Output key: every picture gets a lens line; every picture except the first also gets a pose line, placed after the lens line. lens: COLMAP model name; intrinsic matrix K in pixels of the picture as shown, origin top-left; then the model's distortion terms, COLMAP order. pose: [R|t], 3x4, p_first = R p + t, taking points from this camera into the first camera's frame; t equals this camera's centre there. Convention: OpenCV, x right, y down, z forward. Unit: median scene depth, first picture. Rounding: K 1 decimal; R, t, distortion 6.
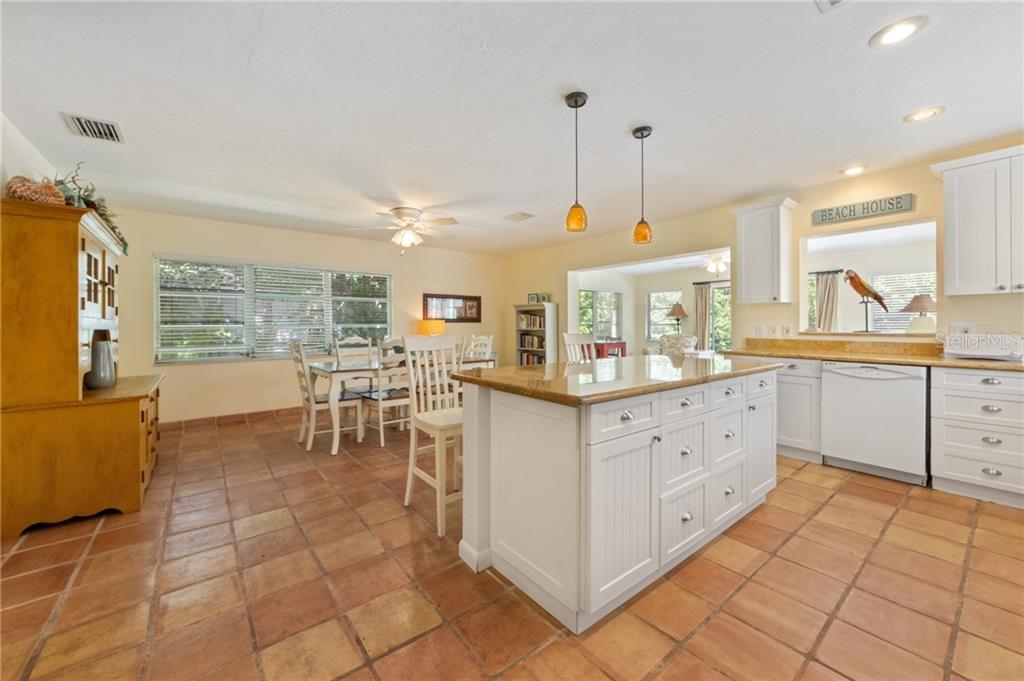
lens RADIAL K [[392.9, 0, 517.2], [0, 392.9, 325.4], [0, 0, 1]] dist [0.008812, 0.000487]
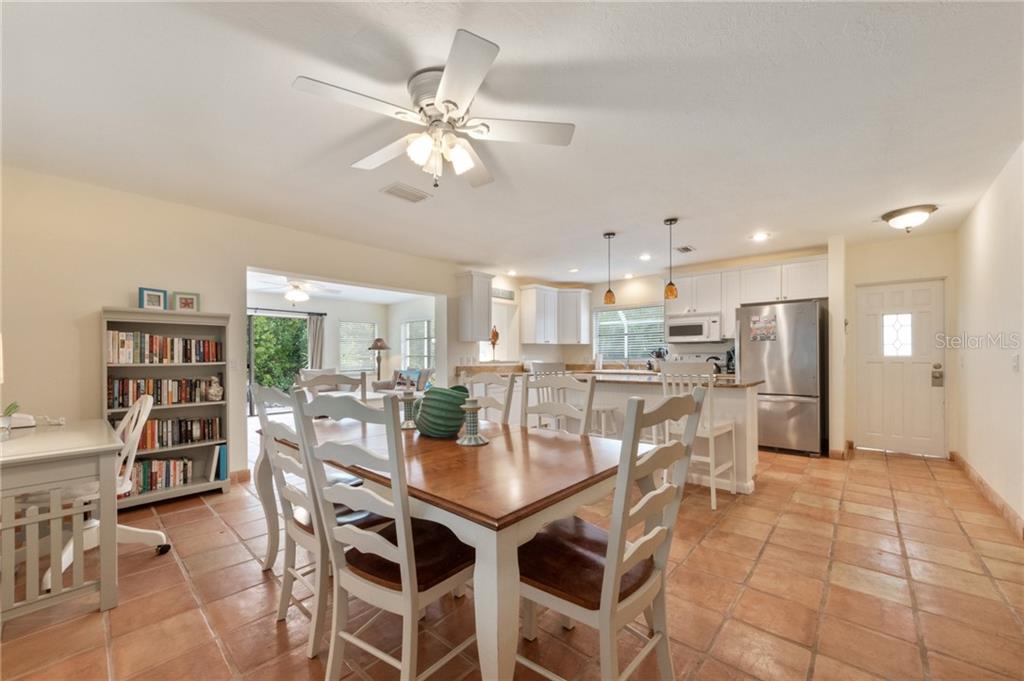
lens RADIAL K [[392.9, 0, 501.5], [0, 392.9, 353.7], [0, 0, 1]] dist [0.008812, 0.000487]
pose [[-0.137748, 0.017120, 0.990319, -0.919656], [0.007619, 0.999839, -0.016225, 0.014064], [-0.990438, 0.005310, -0.137856, 1.259750]]
